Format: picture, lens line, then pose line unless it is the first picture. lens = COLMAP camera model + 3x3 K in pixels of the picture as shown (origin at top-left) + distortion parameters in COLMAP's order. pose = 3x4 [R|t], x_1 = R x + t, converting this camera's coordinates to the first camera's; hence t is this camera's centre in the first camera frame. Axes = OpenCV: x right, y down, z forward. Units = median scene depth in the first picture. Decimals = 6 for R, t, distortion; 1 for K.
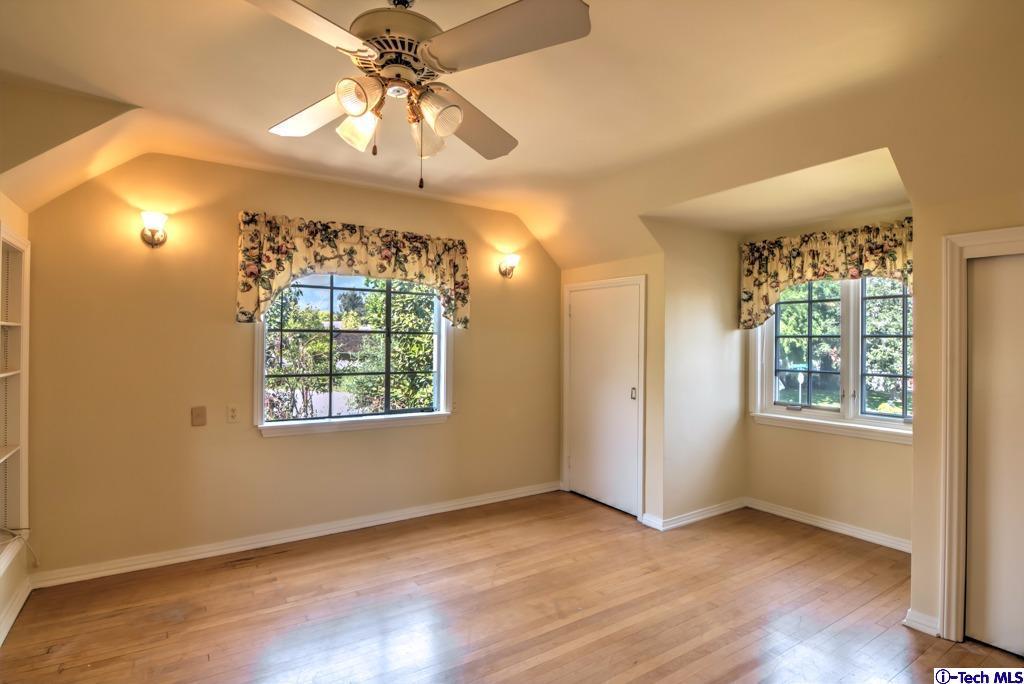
lens RADIAL K [[525.5, 0, 499.3], [0, 525.5, 339.0], [0, 0, 1]] dist [0.003116, -0.017920]
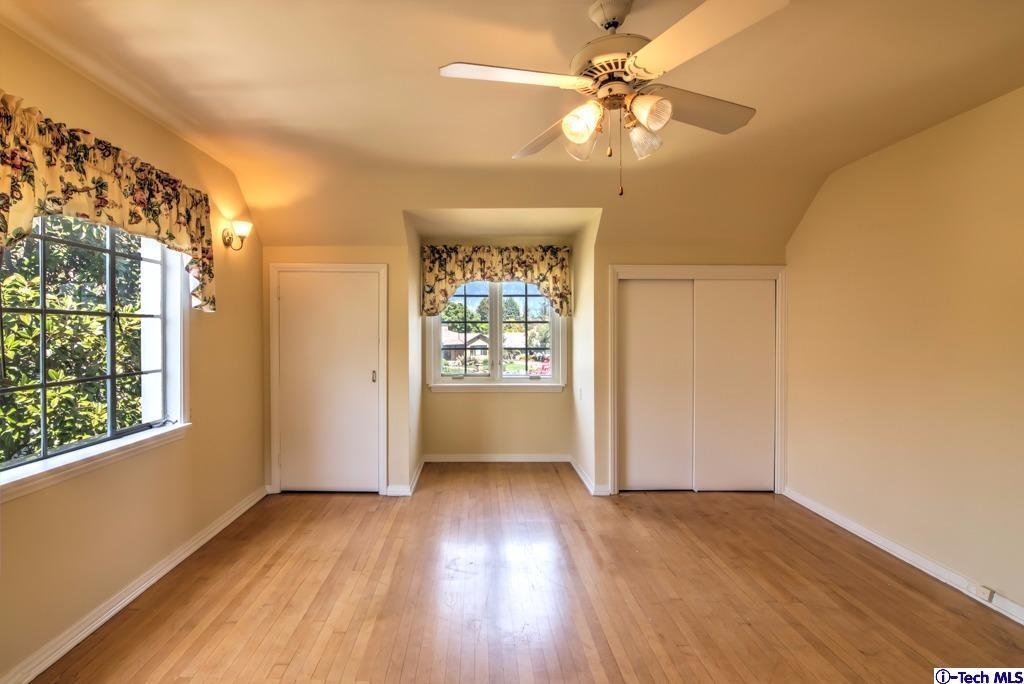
lens RADIAL K [[525.5, 0, 499.3], [0, 525.5, 339.0], [0, 0, 1]] dist [0.003116, -0.017920]
pose [[0.521503, -0.024727, 0.852891, -0.538444], [0.000956, 0.999596, 0.028396, -0.000555], [-0.853249, -0.013993, 0.521316, 0.257019]]
